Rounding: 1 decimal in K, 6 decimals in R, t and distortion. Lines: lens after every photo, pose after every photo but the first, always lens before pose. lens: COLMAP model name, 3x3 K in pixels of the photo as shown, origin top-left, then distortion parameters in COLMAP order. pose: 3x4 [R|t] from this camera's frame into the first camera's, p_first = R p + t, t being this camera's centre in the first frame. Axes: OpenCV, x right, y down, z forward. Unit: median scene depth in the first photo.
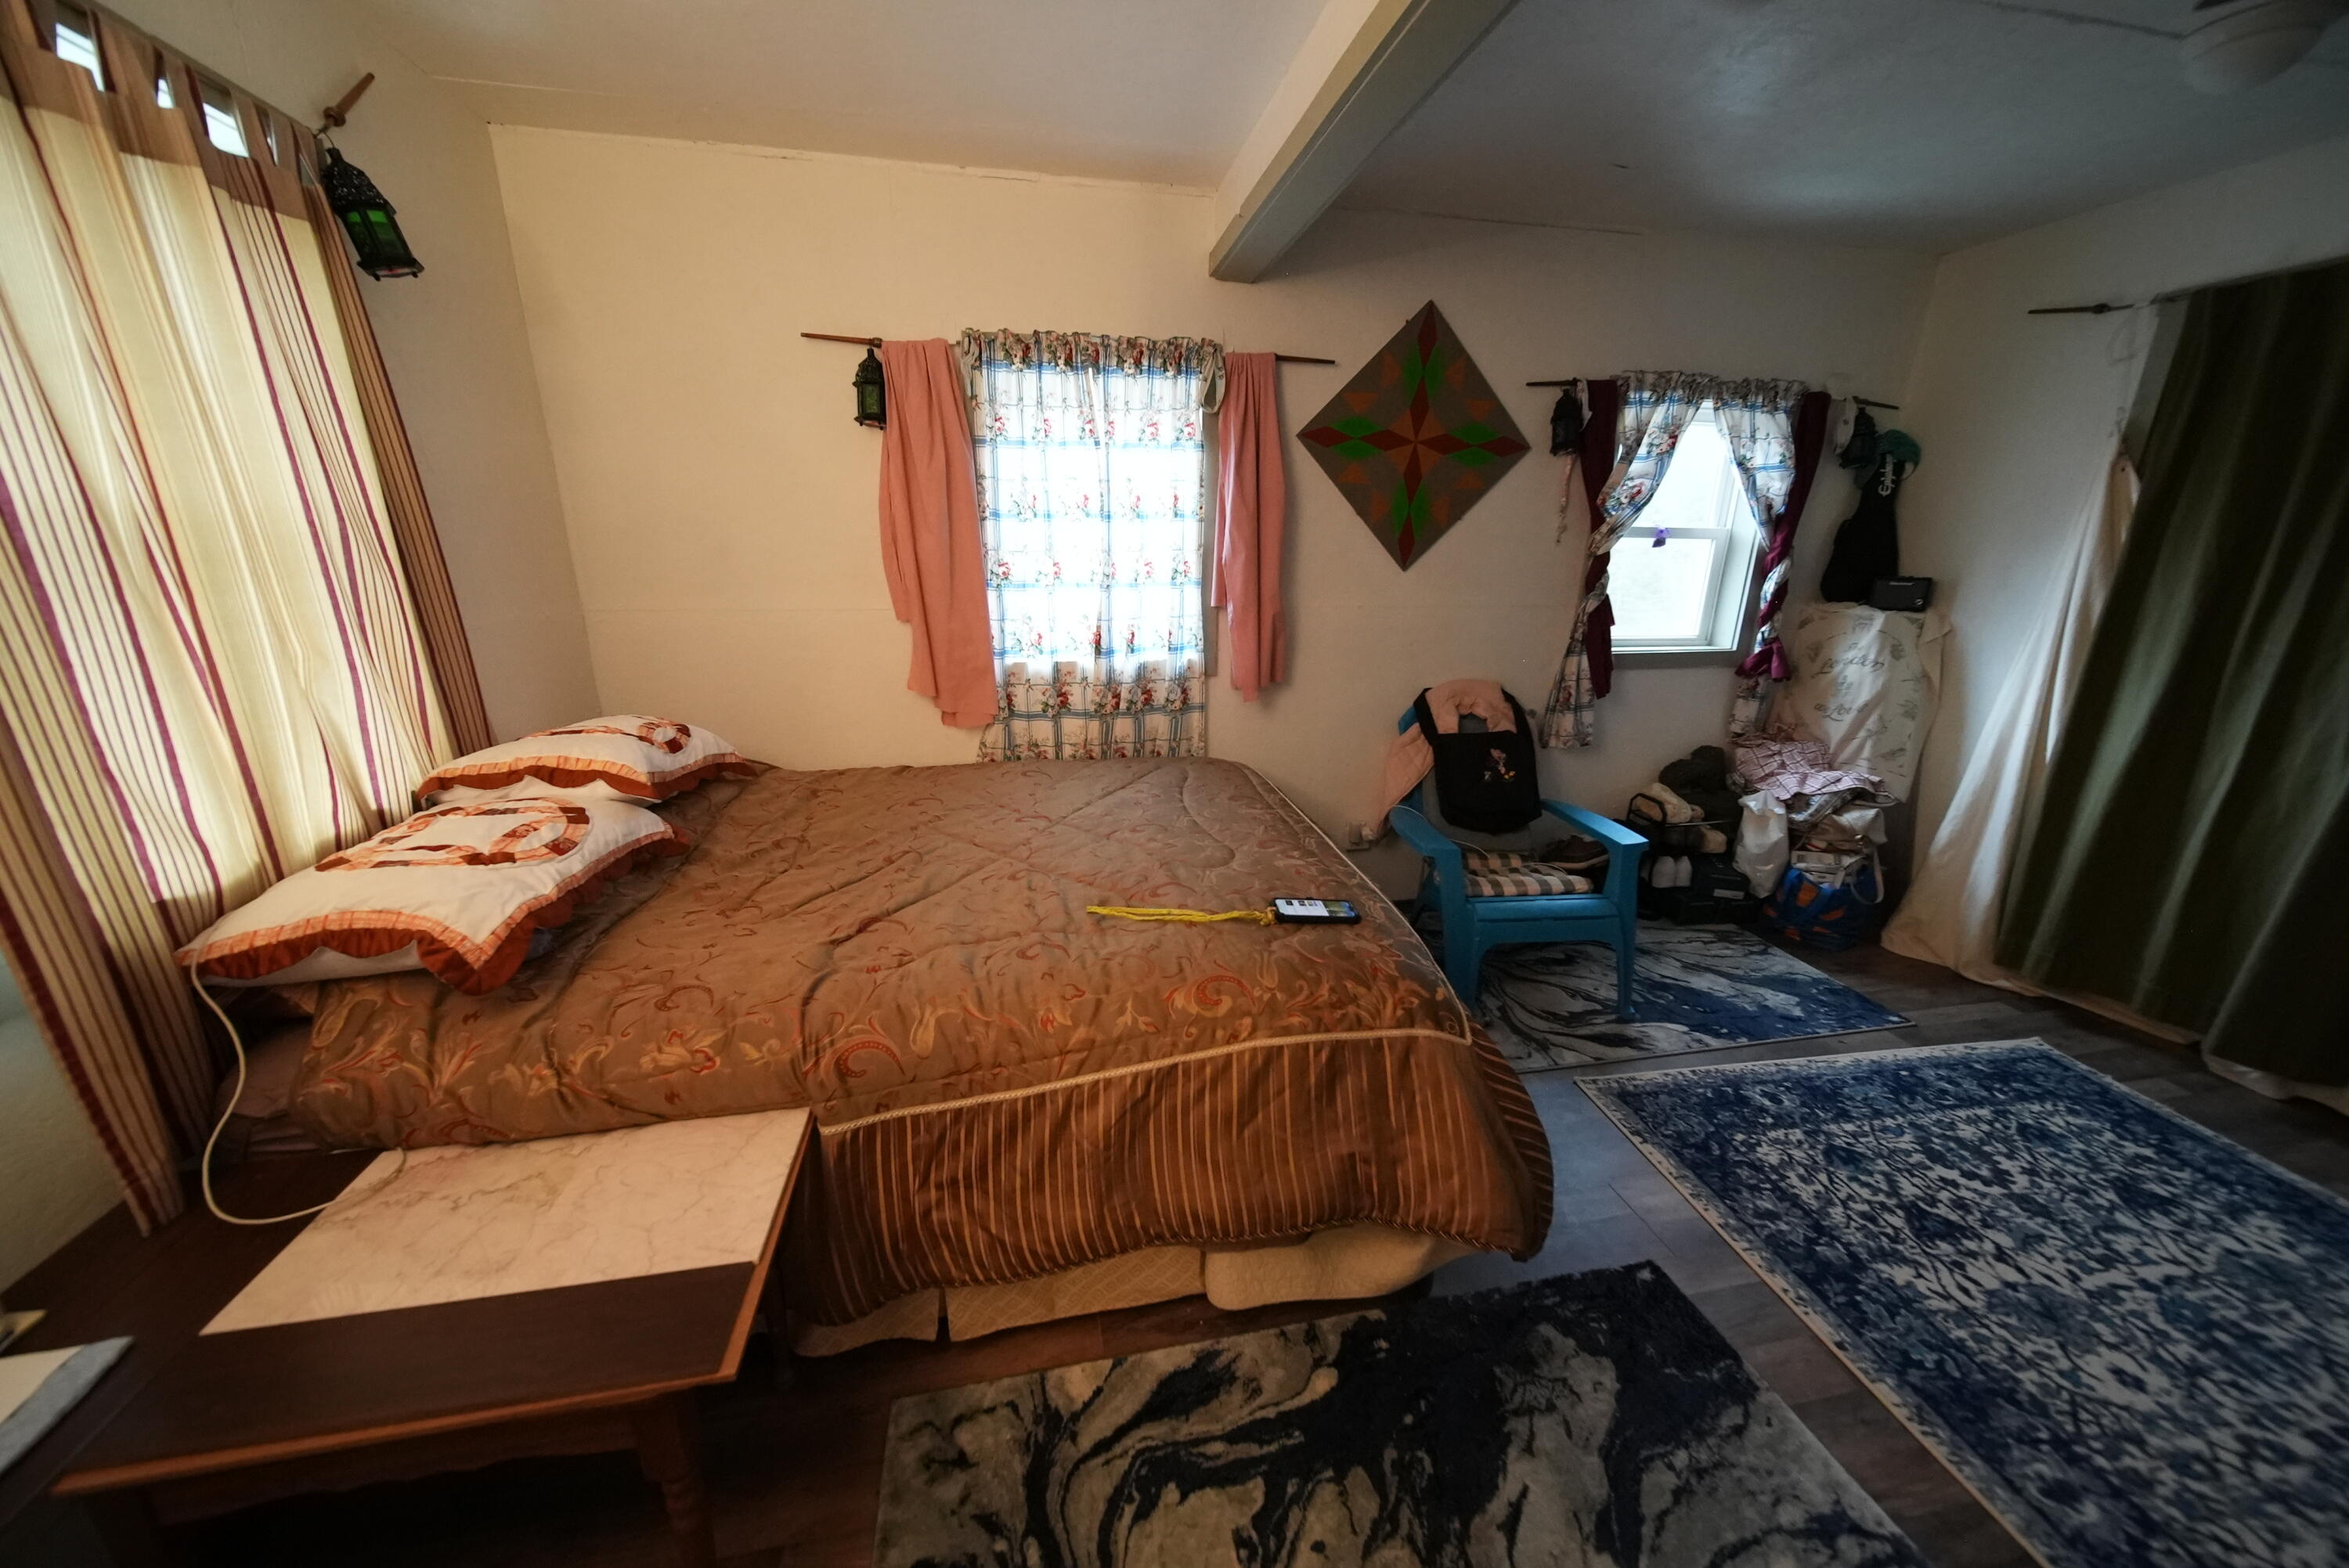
lens RADIAL K [[821.5, 0, 1177.2], [0, 821.5, 786.0], [0, 0, 1]] dist [-0.007624, 0.000054]
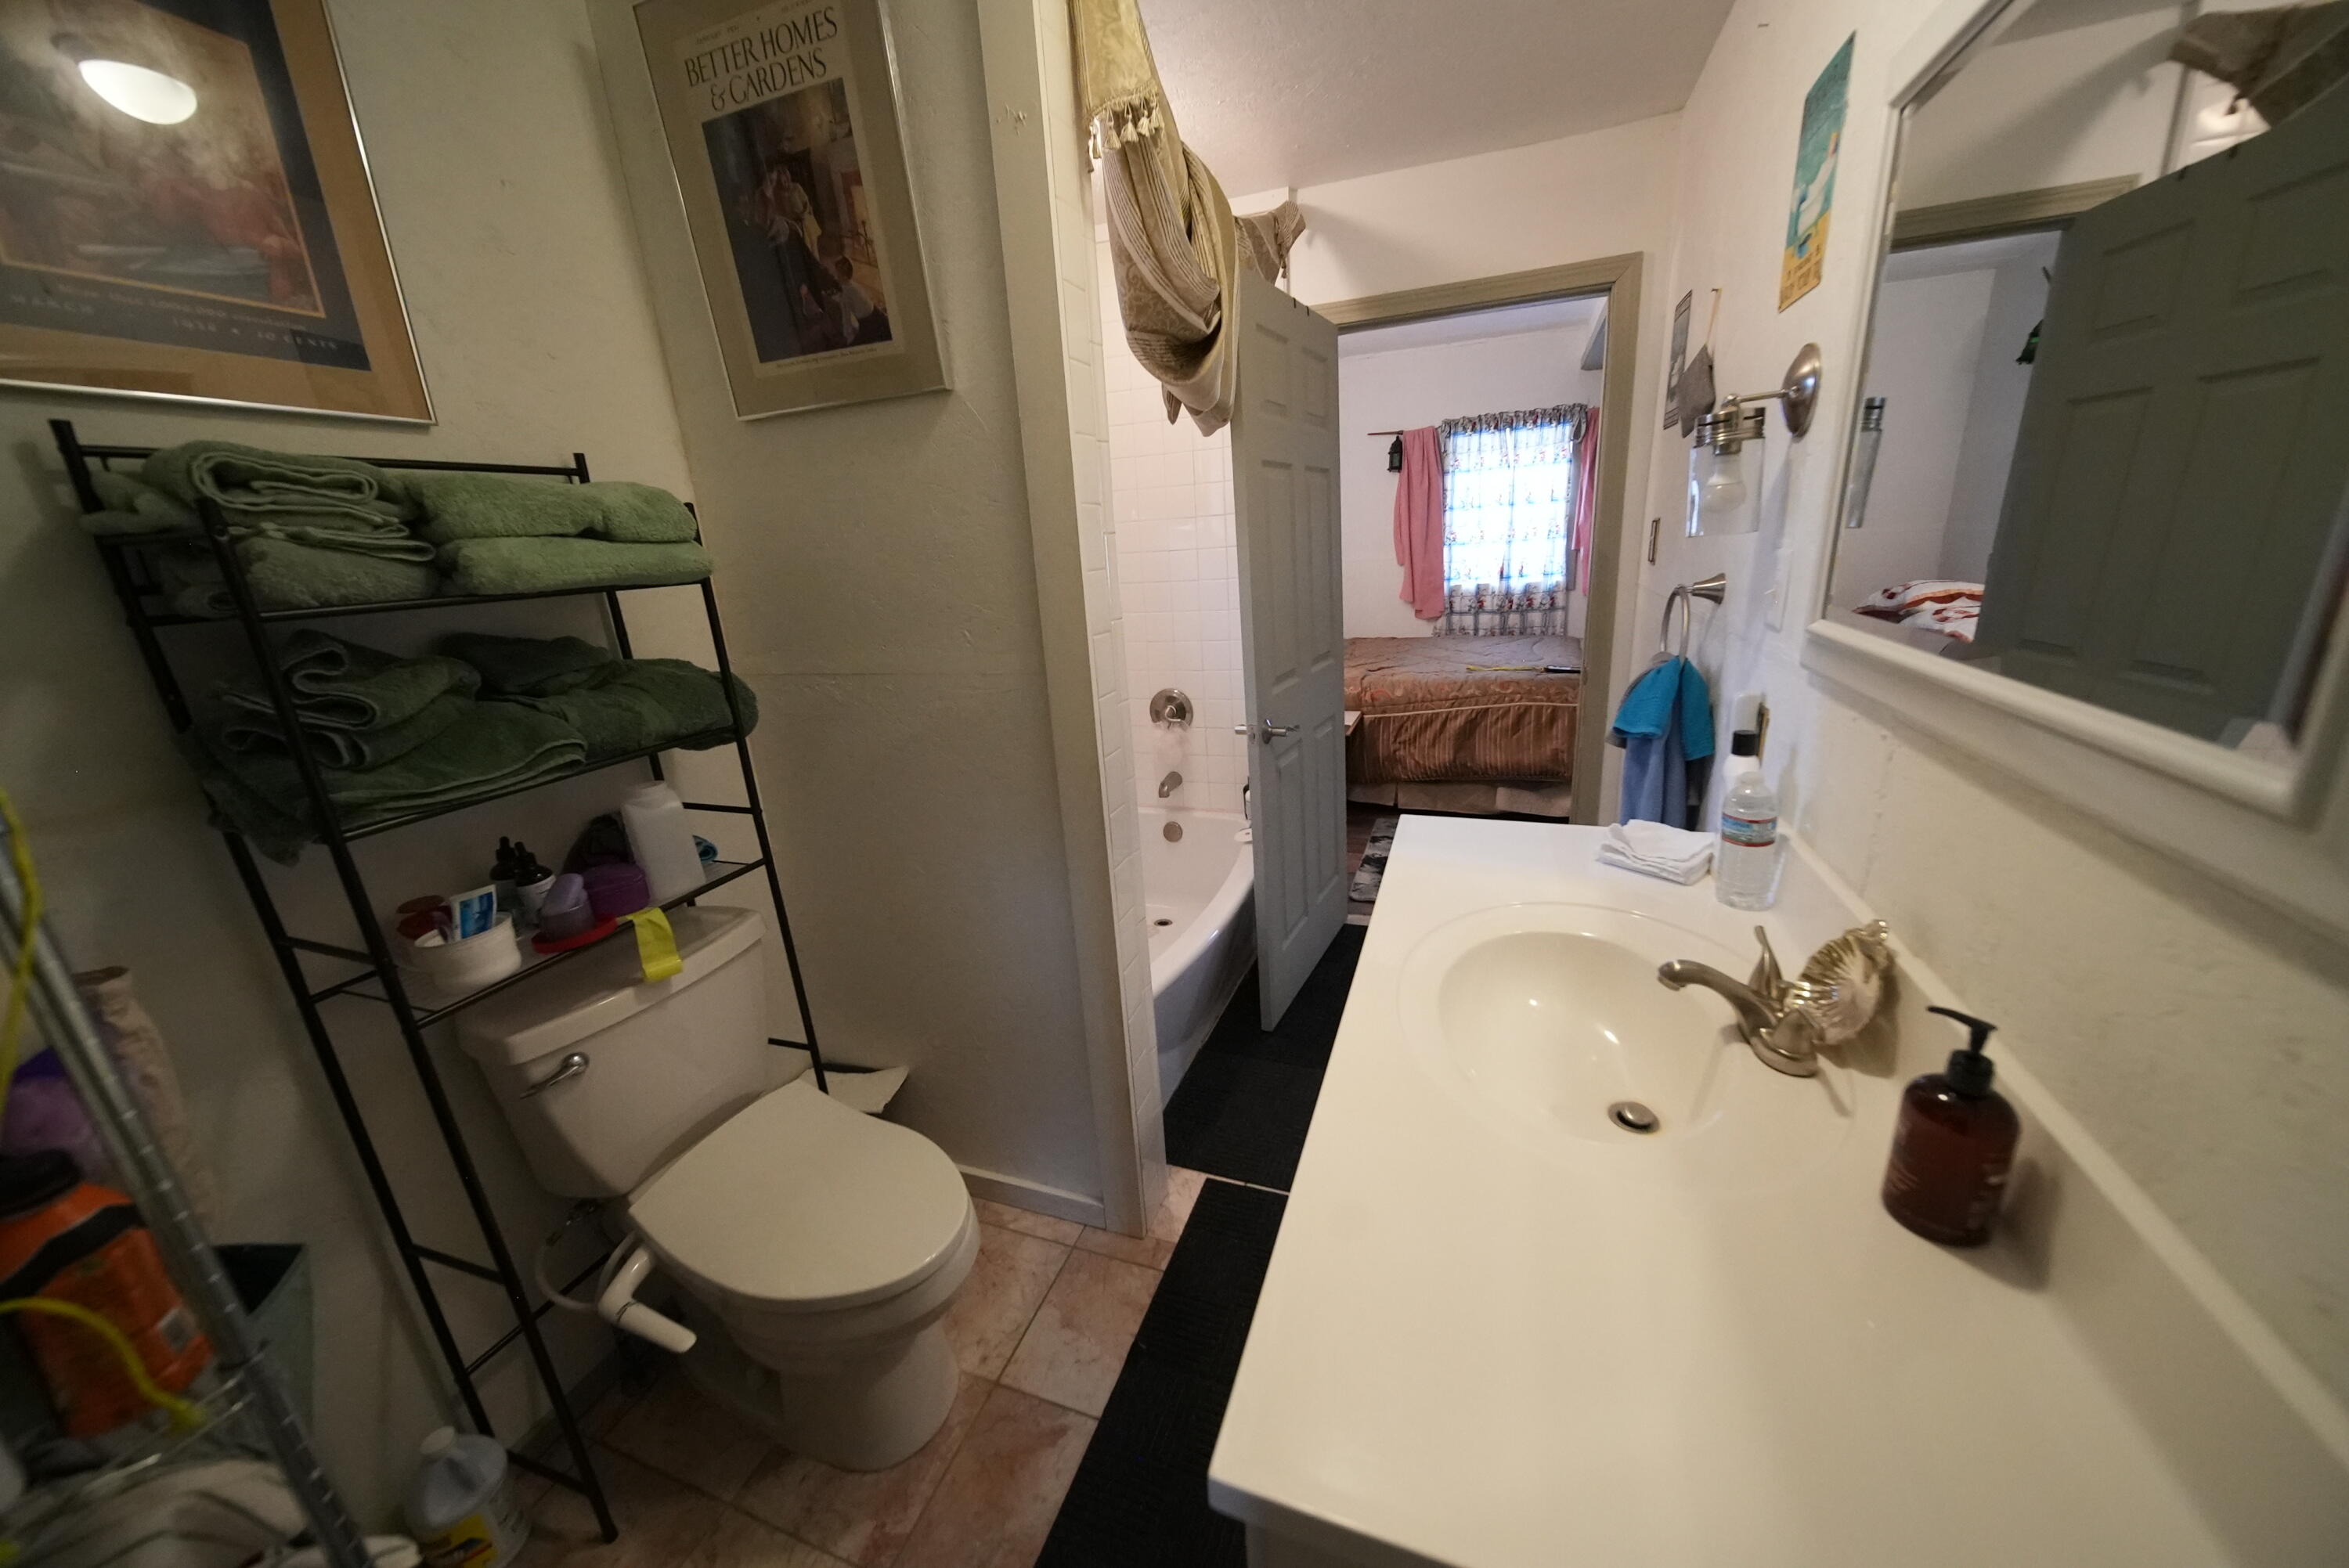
lens RADIAL K [[821.5, 0, 1177.2], [0, 821.5, 786.0], [0, 0, 1]] dist [-0.007624, 0.000054]
pose [[0.847762, 0.091049, -0.522504, 0.309082], [-0.082521, 0.995801, 0.039632, 0.309686], [0.523918, 0.009519, 0.851716, -1.016377]]
